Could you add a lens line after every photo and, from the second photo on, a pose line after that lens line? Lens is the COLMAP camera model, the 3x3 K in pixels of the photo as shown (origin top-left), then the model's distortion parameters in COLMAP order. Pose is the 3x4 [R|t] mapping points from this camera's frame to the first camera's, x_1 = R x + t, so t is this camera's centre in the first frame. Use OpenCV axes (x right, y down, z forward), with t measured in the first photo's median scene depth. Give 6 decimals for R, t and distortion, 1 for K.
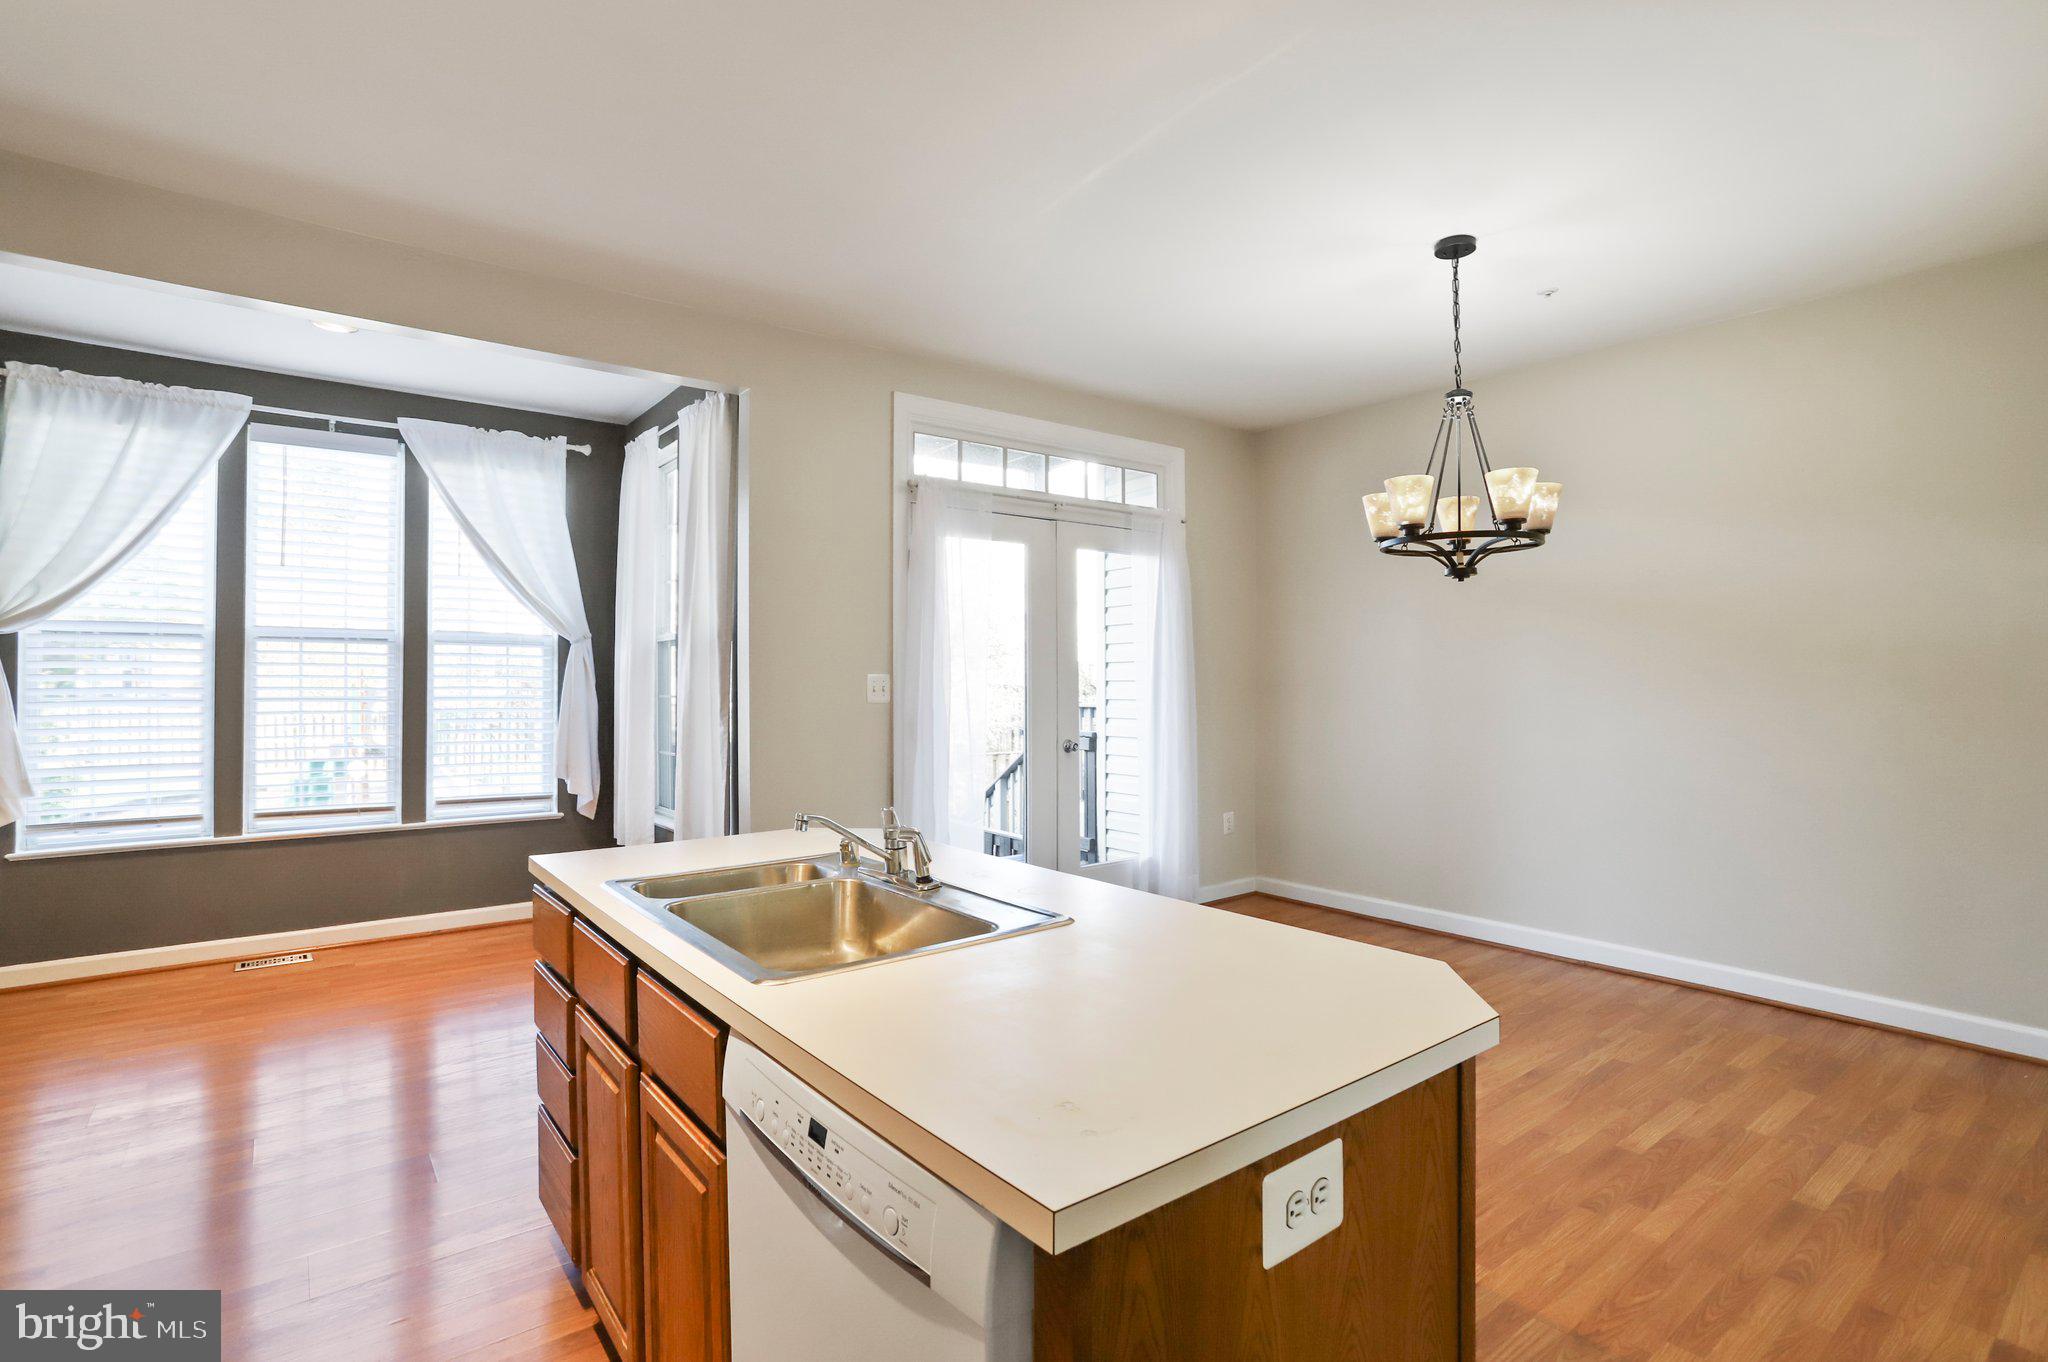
lens RADIAL K [[995.3, 0, 1011.8], [0, 995.3, 653.5], [0, 0, 1]] dist [-0.047472, 0.023786]
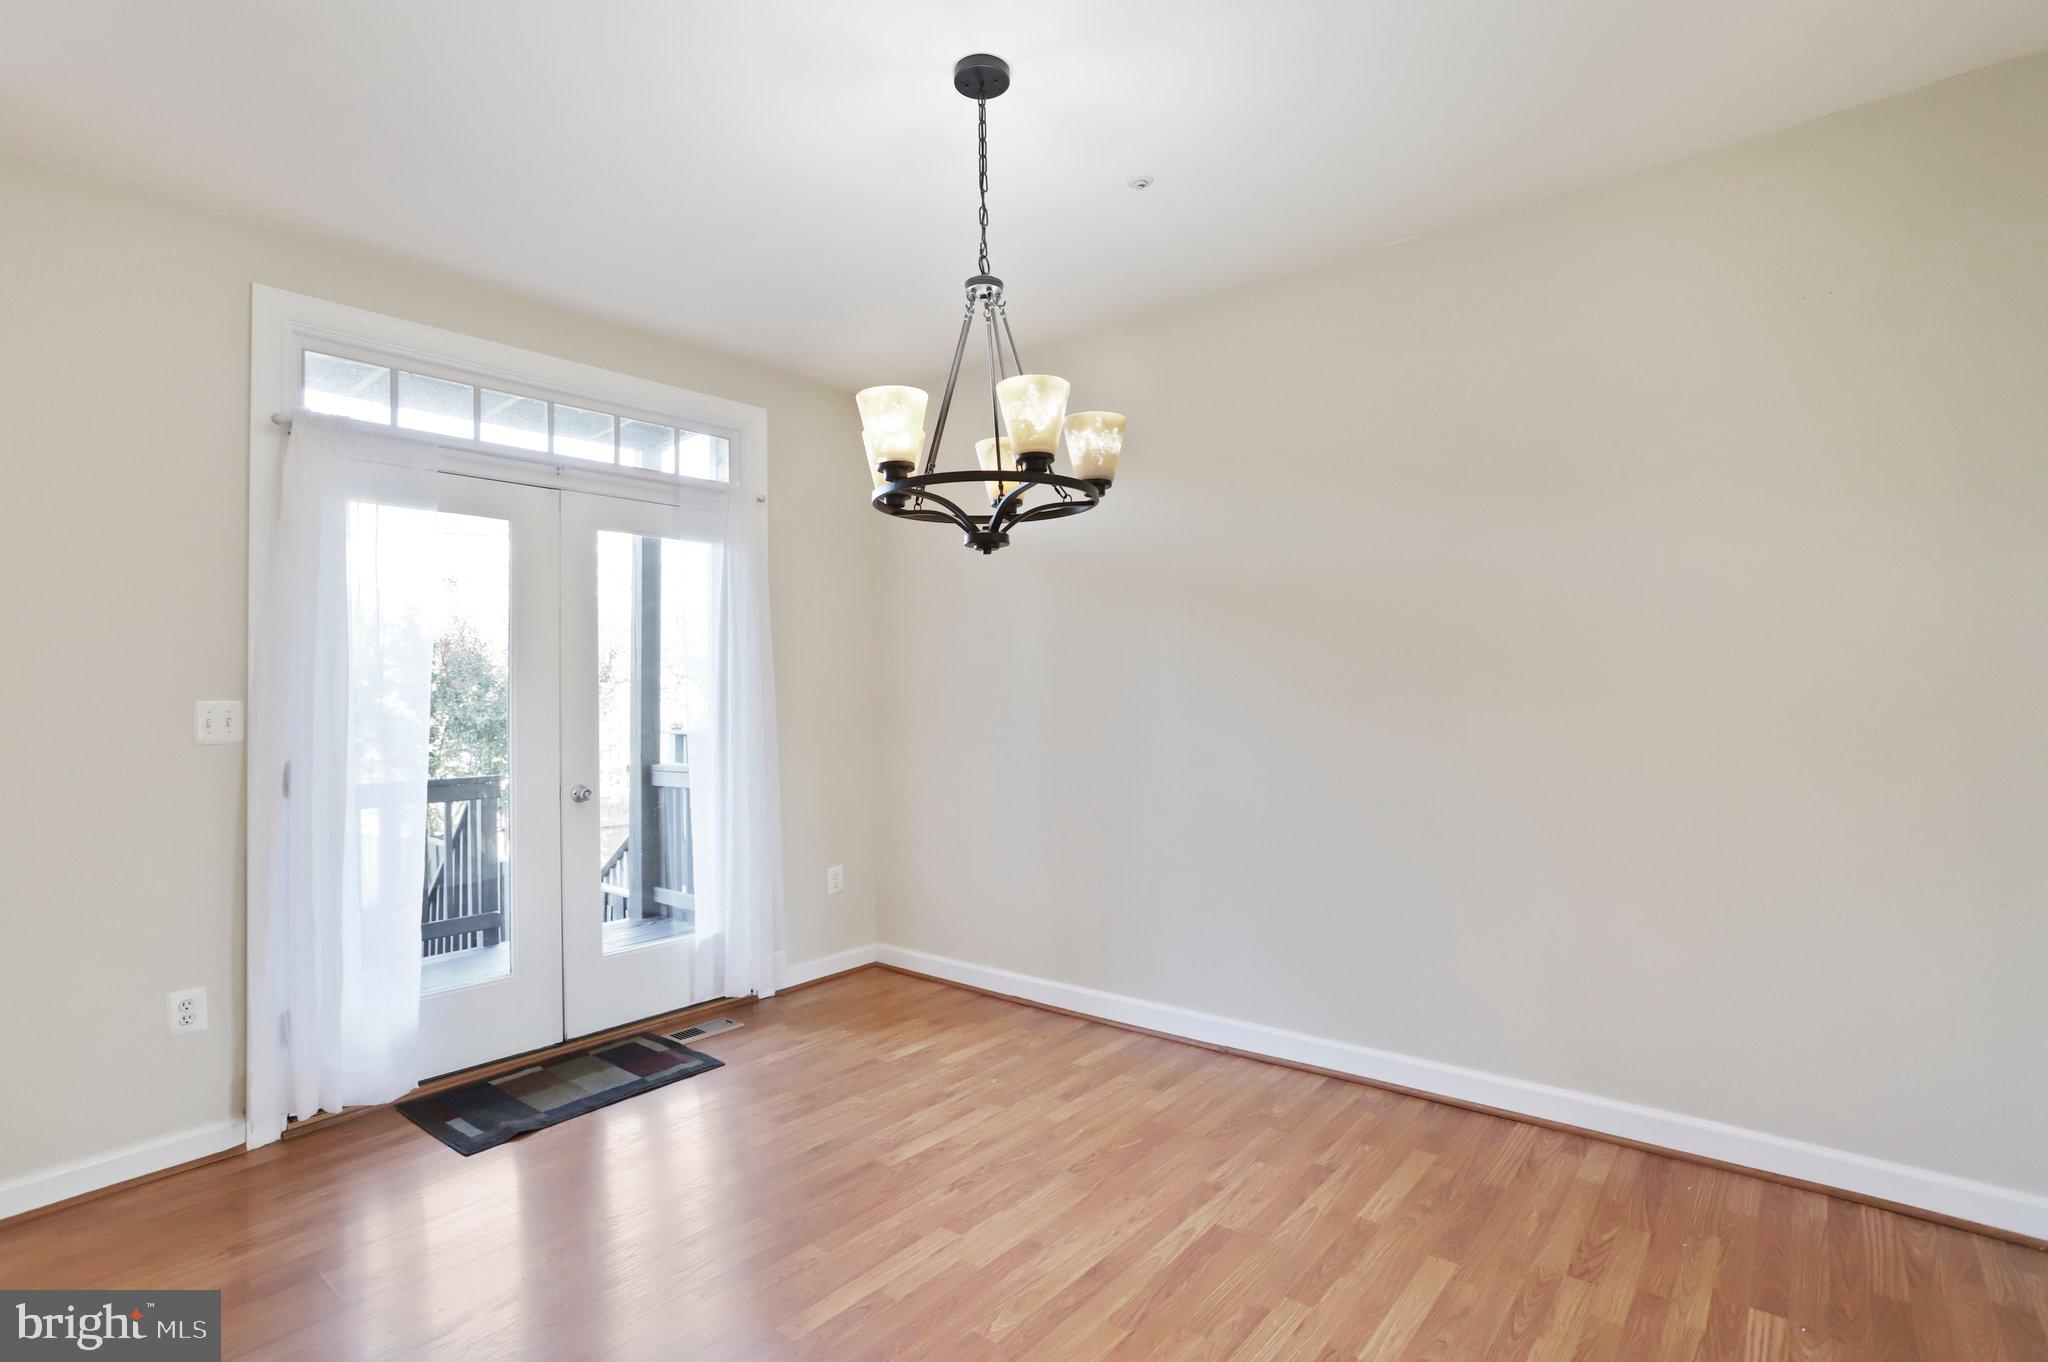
lens RADIAL K [[995.3, 0, 1012.5], [0, 995.3, 653.7], [0, 0, 1]] dist [-0.047472, 0.023786]
pose [[0.976010, -0.005527, 0.217657, 0.282598], [0.010220, 0.999739, -0.020440, 0.008755], [-0.217487, 0.022174, 0.975811, 0.286362]]
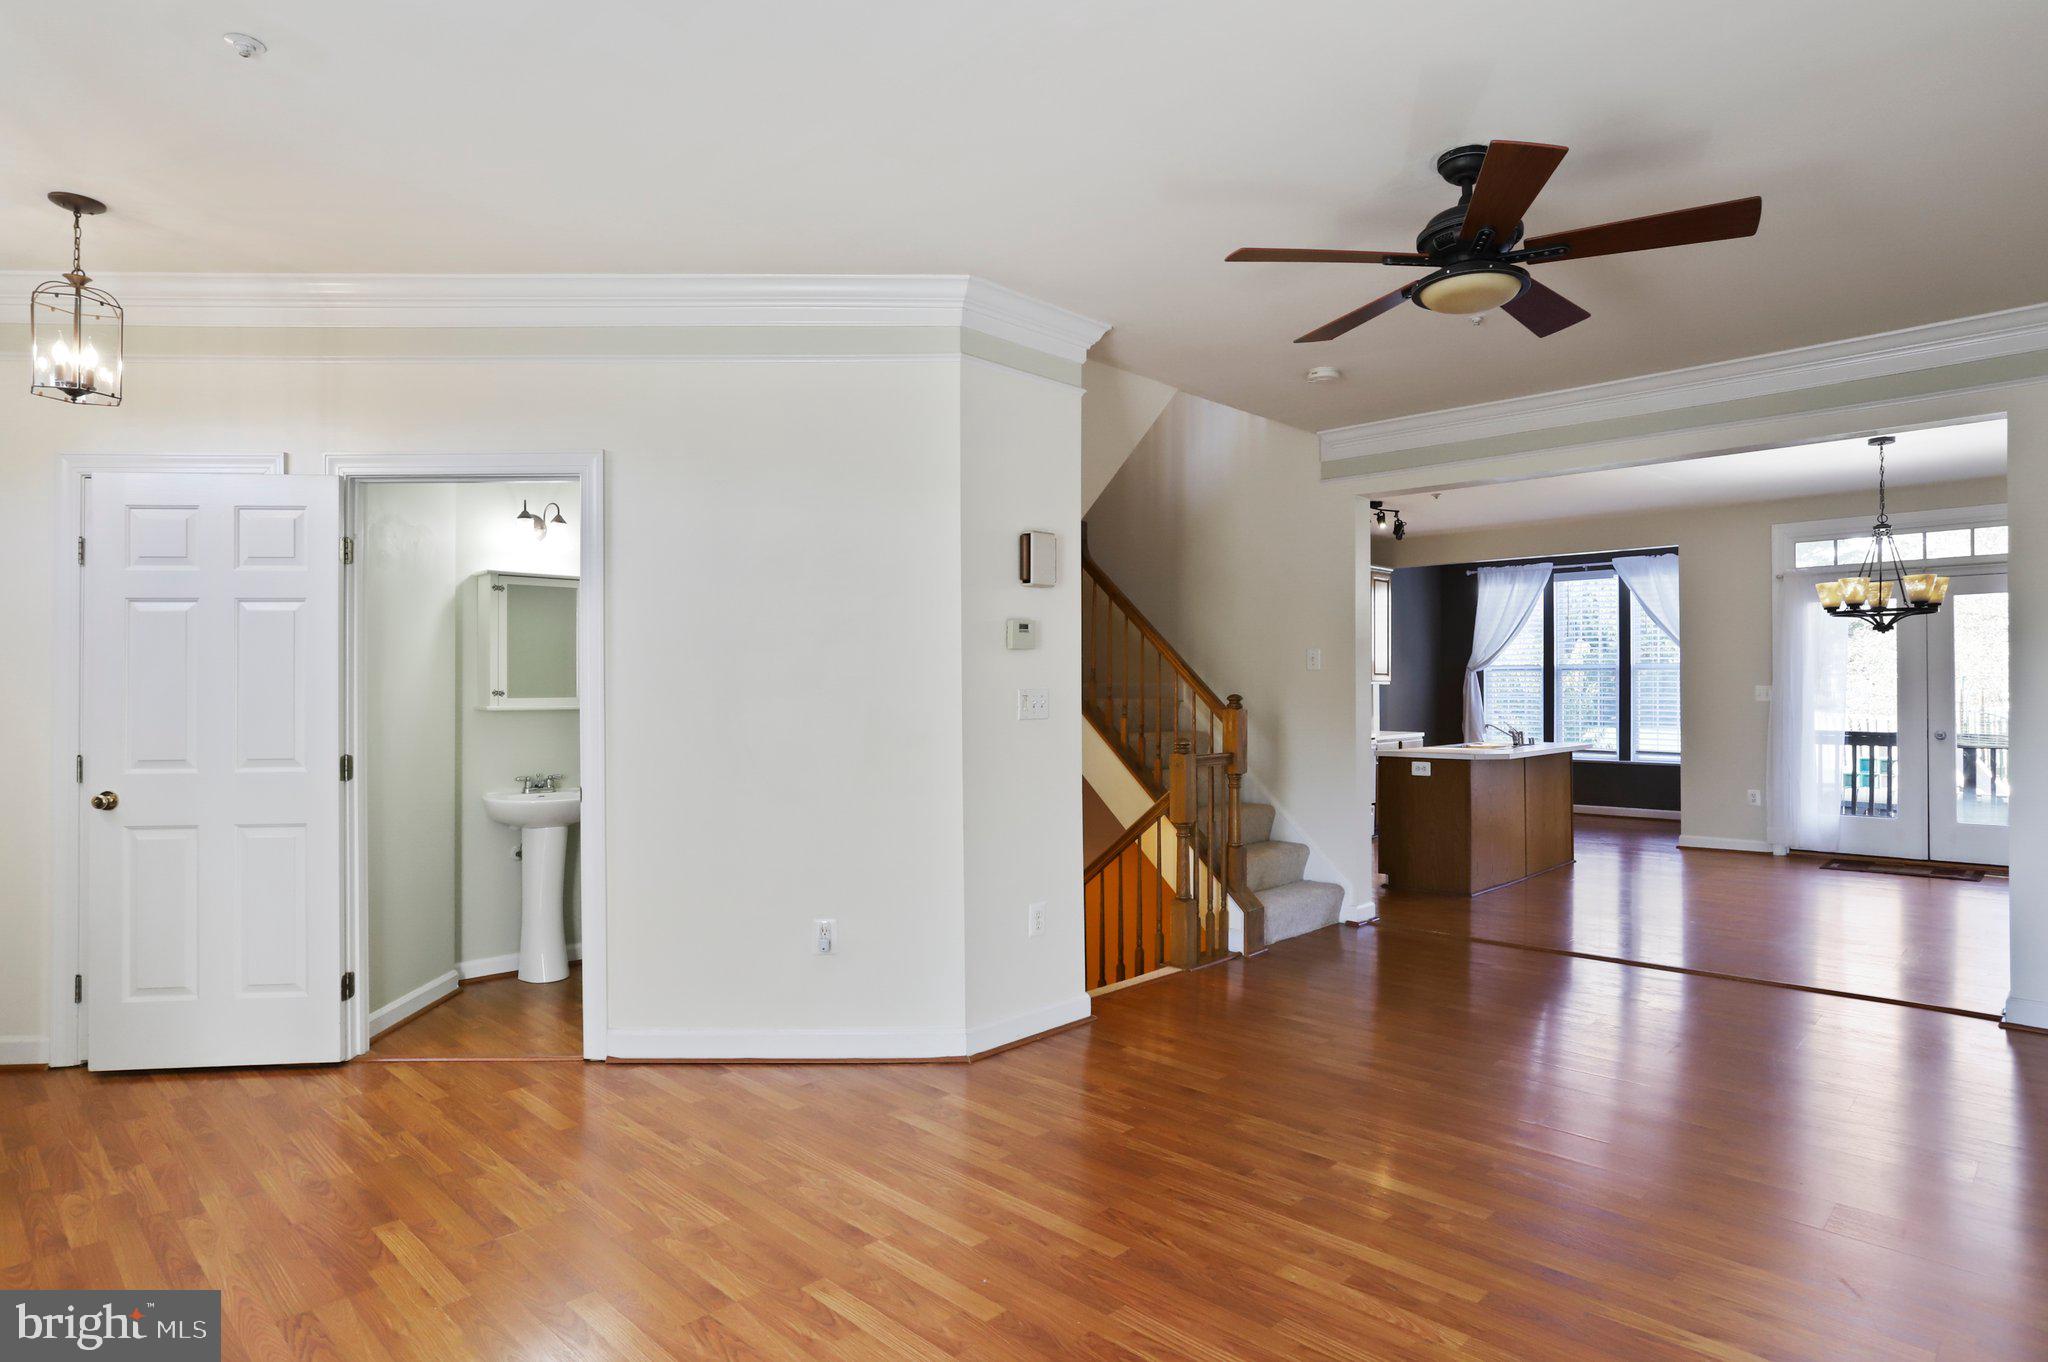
lens RADIAL K [[1162.7, 0, 1011.9], [0, 1162.7, 713.6], [0, 0, 1]] dist [-0.002928, 0.000020]
pose [[0.147399, 0.020491, -0.988865, 2.029085], [0.028195, 0.999292, 0.024910, -0.022070], [0.988675, -0.031553, 0.146717, -0.760705]]
